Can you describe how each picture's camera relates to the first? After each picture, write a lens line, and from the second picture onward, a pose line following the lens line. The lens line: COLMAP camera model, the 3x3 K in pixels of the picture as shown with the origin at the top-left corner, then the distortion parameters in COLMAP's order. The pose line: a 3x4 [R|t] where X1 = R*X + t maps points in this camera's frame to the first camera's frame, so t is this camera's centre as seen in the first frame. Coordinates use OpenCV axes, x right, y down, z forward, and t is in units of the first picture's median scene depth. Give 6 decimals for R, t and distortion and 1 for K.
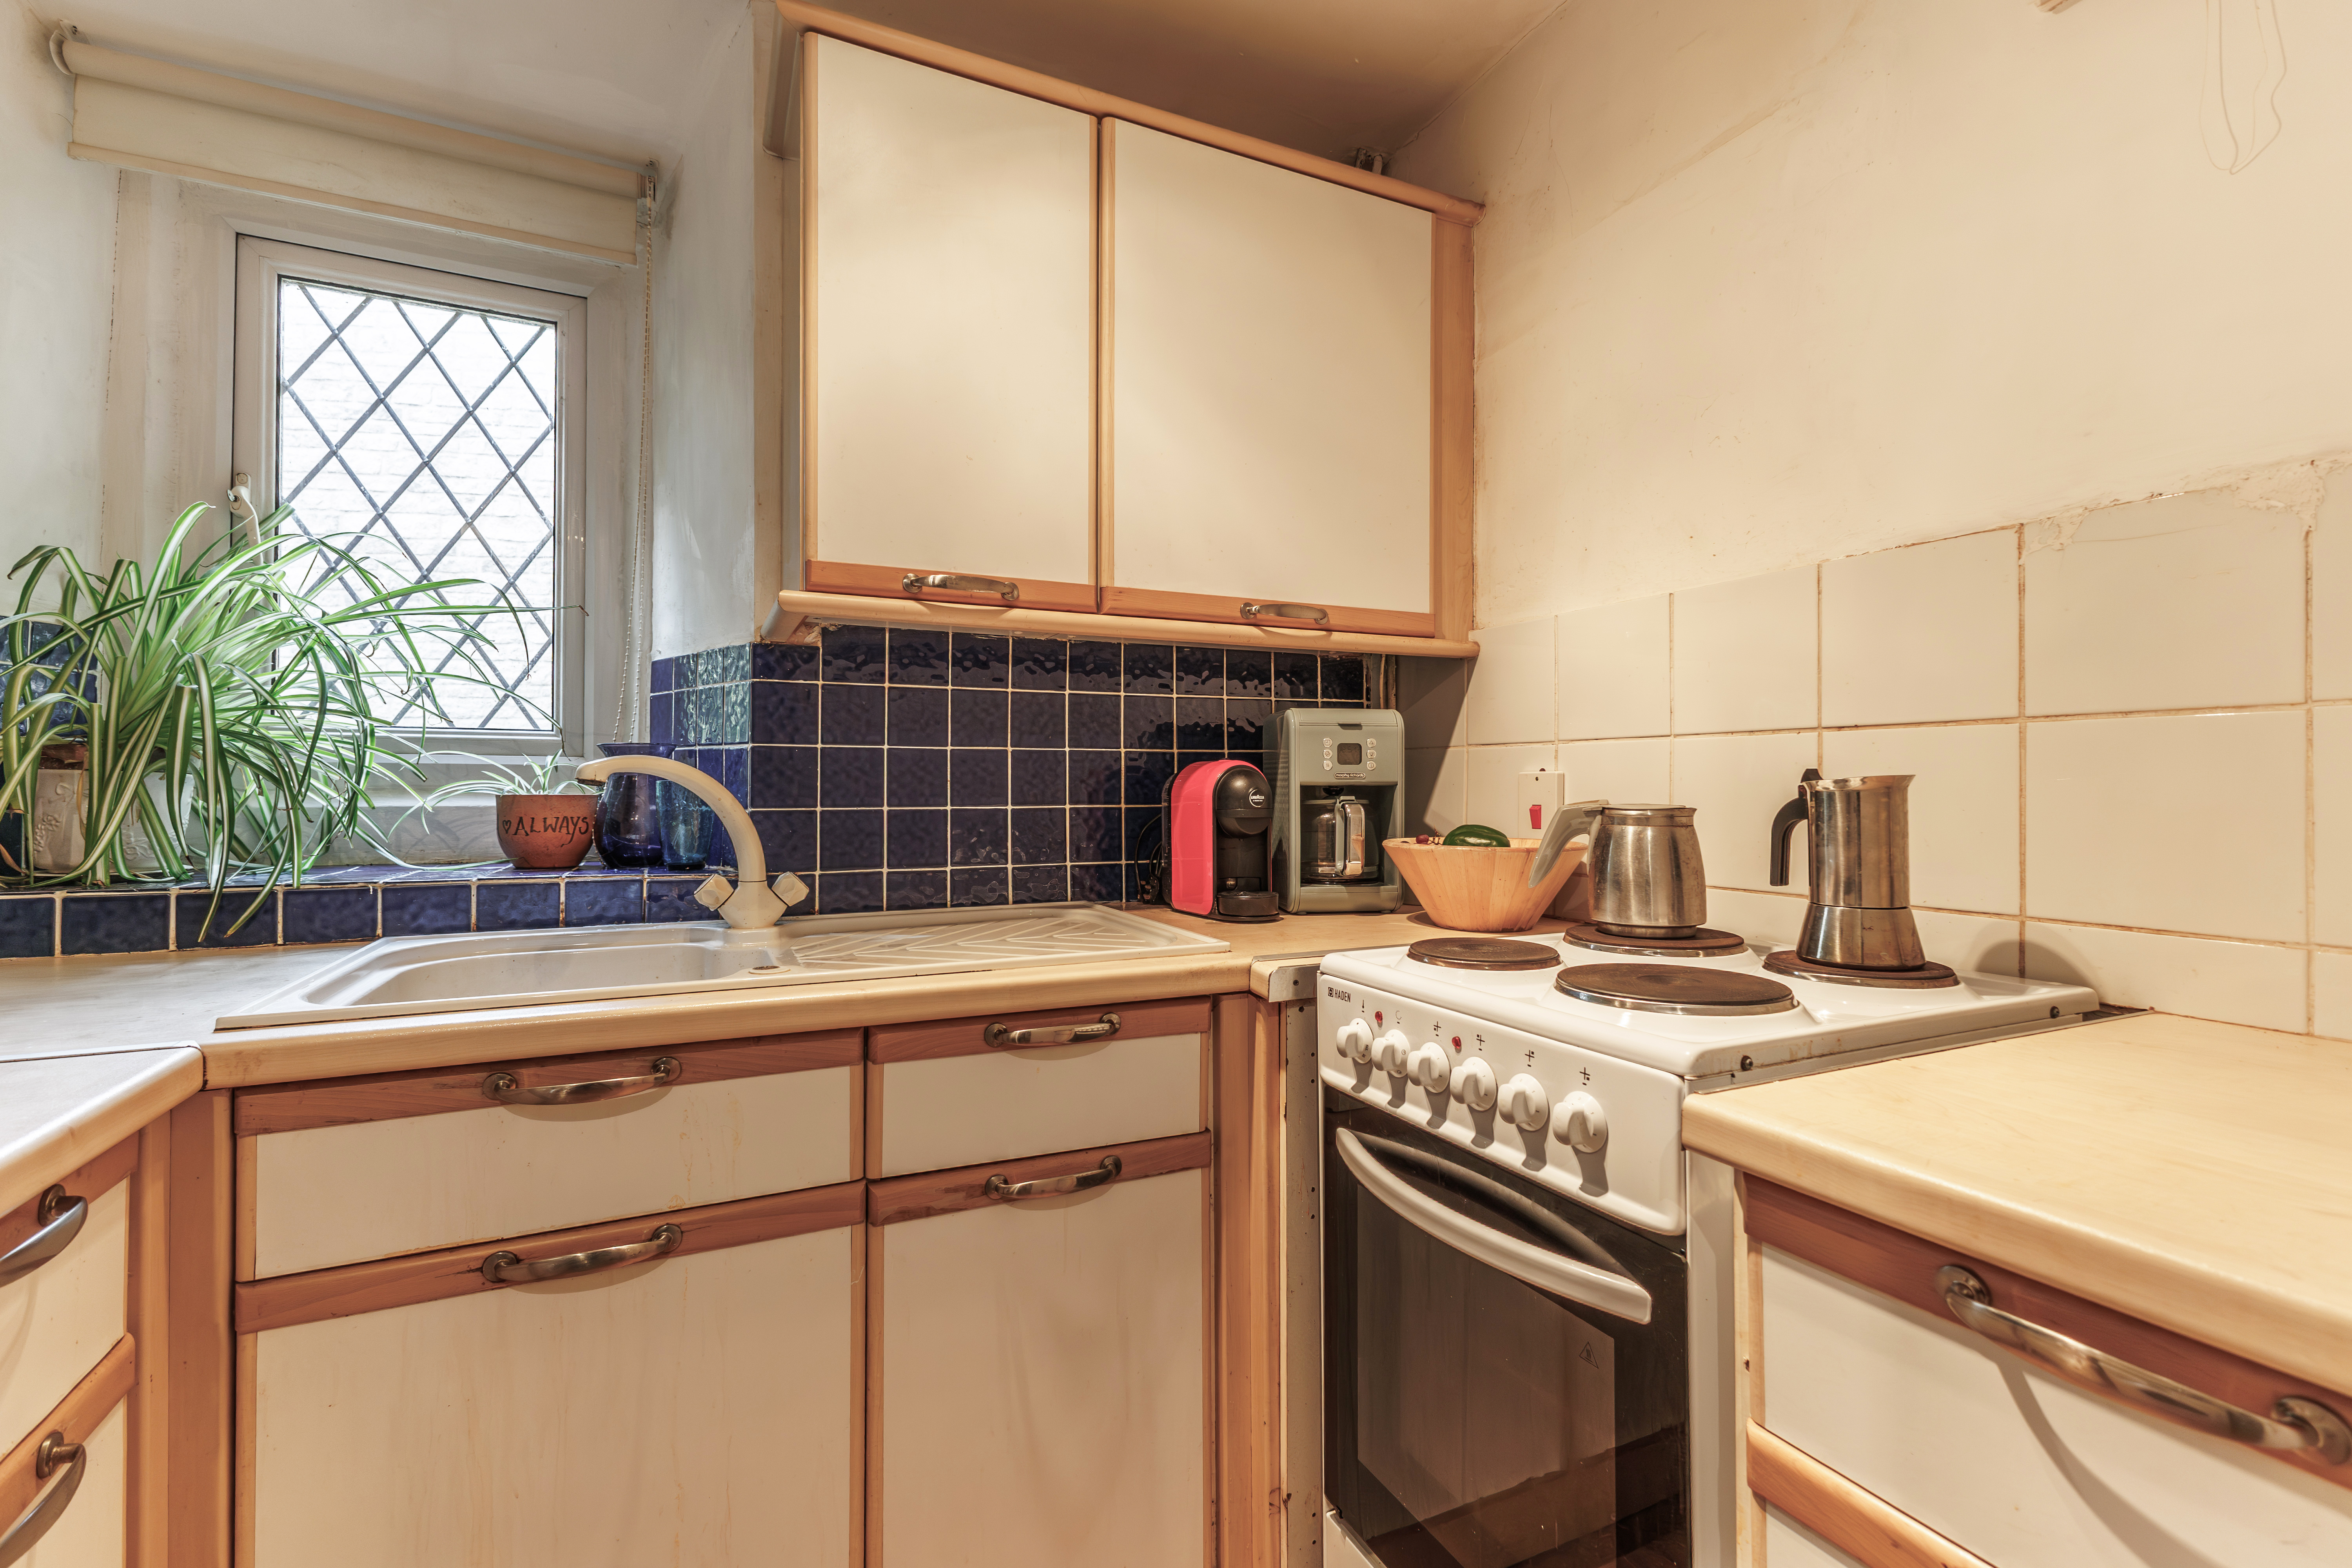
lens RADIAL K [[1036.4, 0, 1169.5], [0, 1036.4, 779.7], [0, 0, 1]] dist [0.011437, 0.000486]
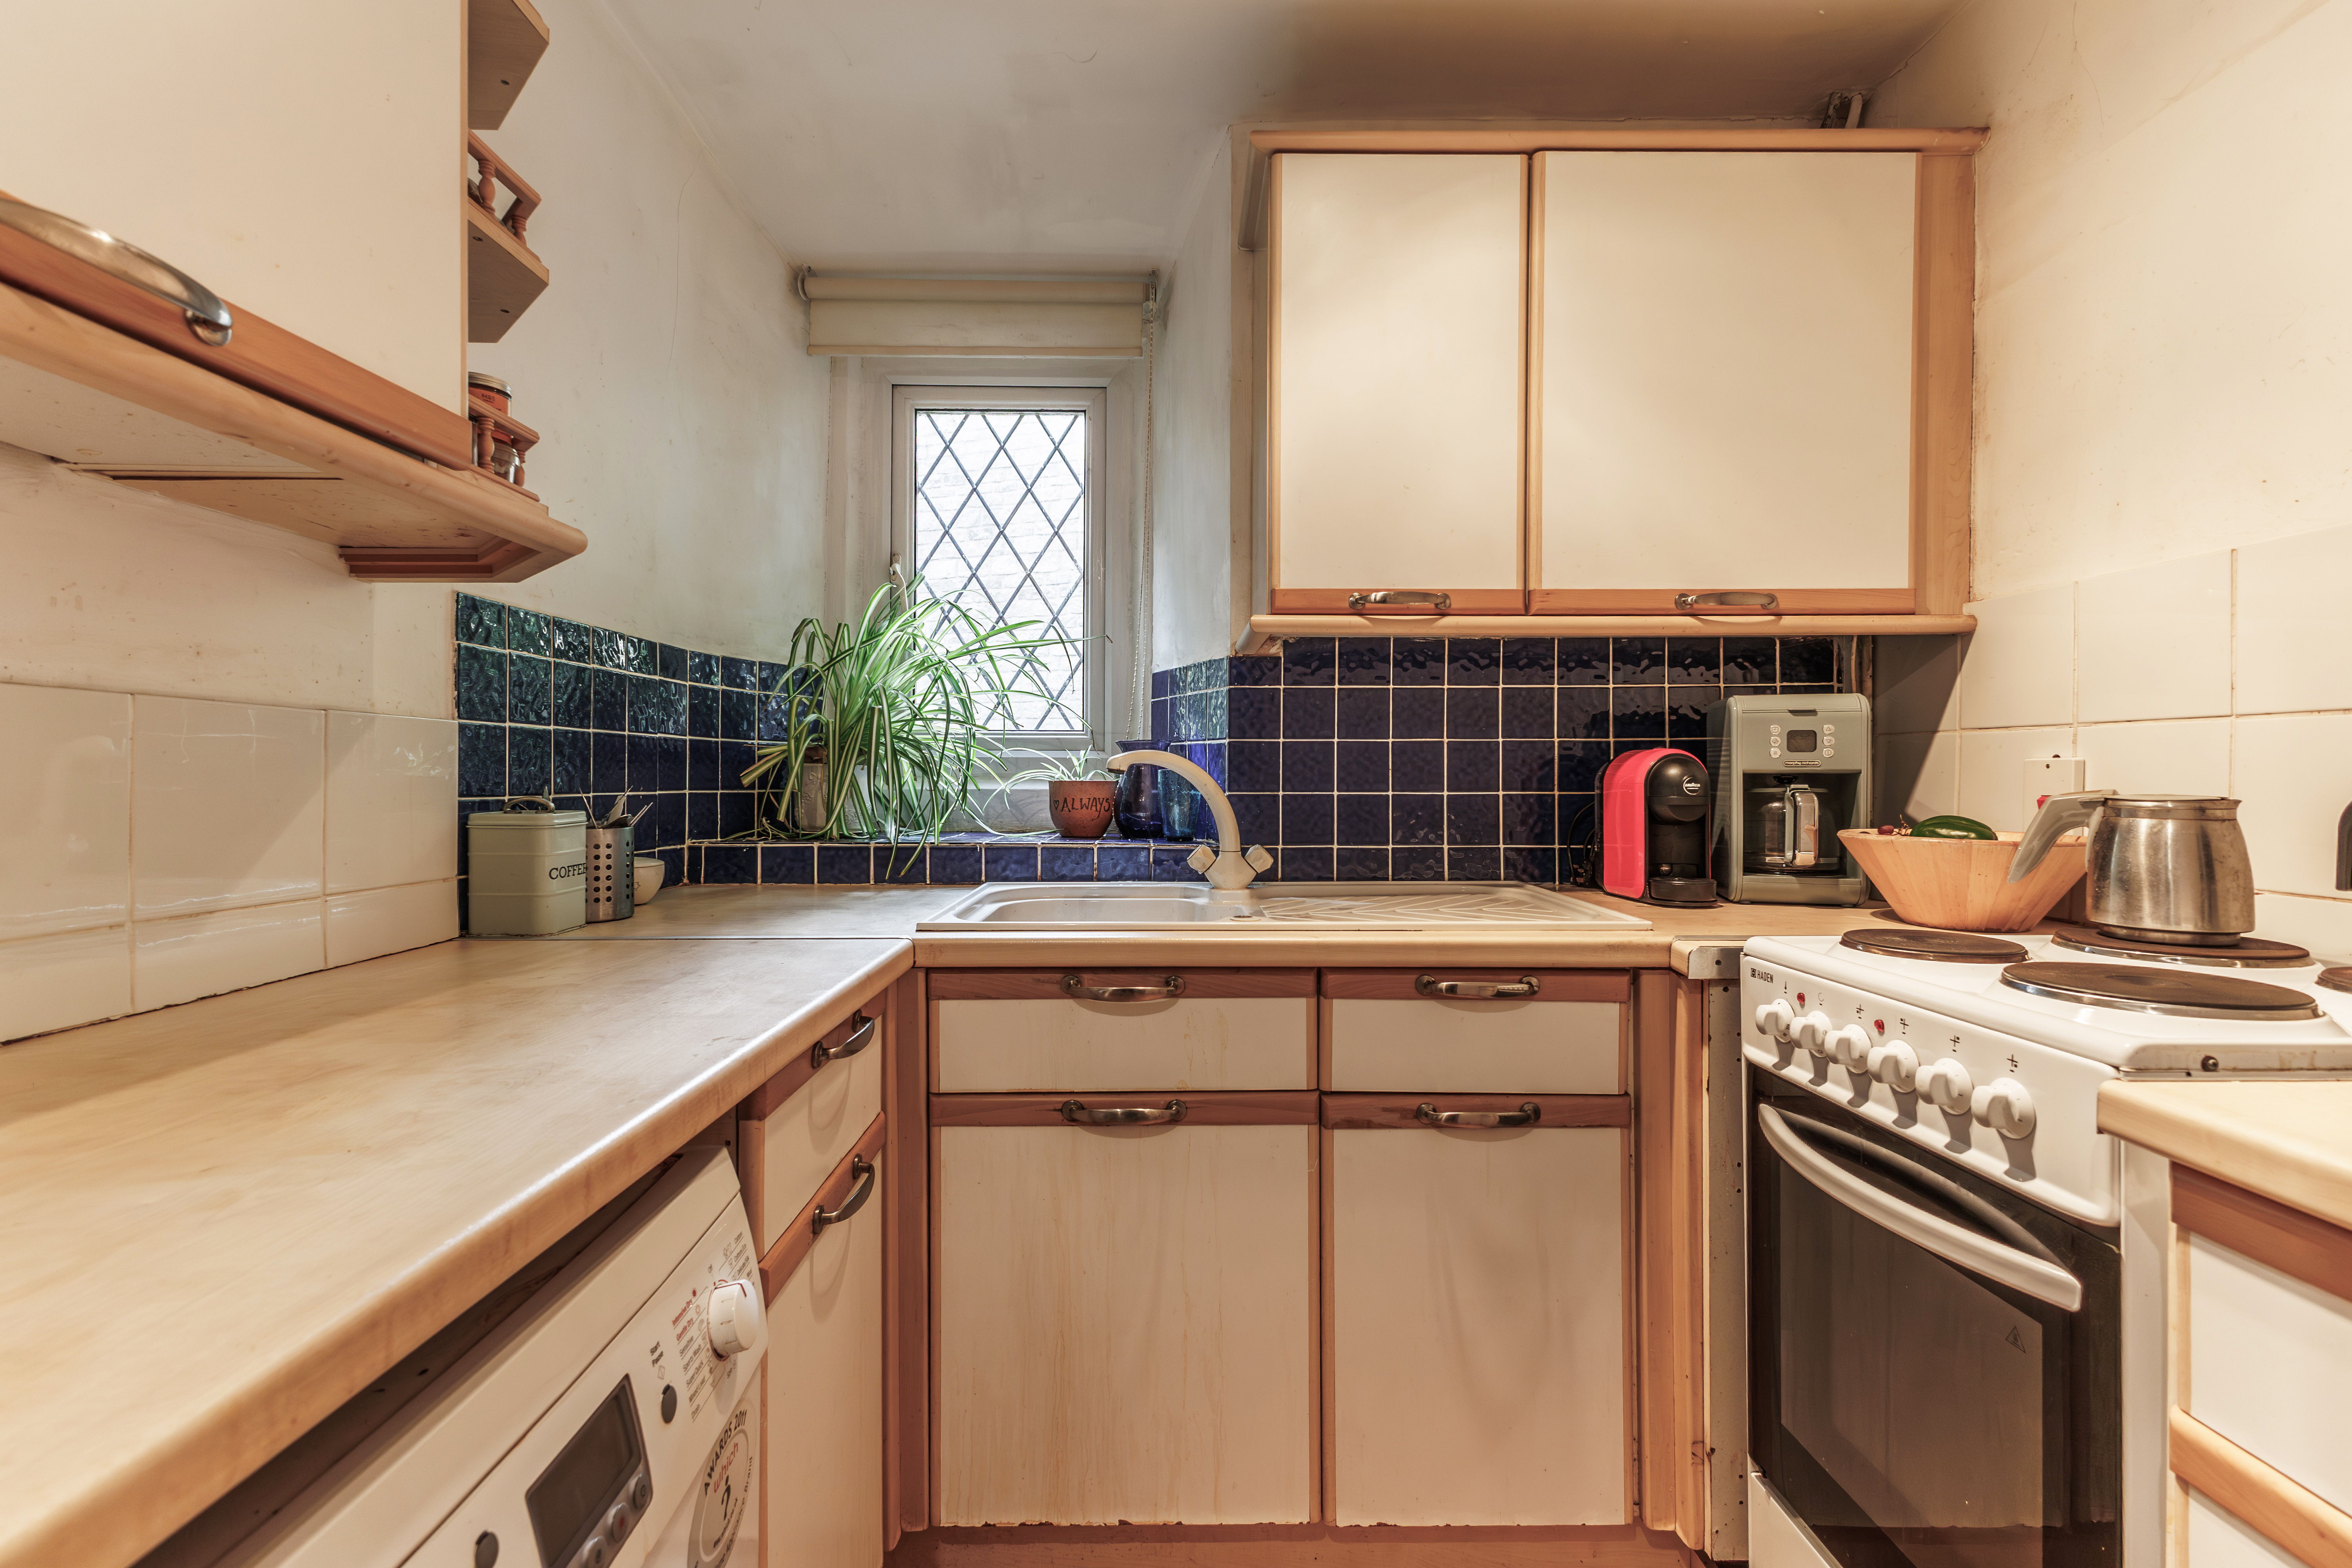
lens RADIAL K [[1036.4, 0, 1169.5], [0, 1036.4, 779.7], [0, 0, 1]] dist [0.011437, 0.000486]
pose [[0.908993, 0.002456, -0.416805, 0.043235], [0.002543, 0.999931, 0.011437, -0.001368], [0.416804, -0.011456, 0.908924, -0.139858]]
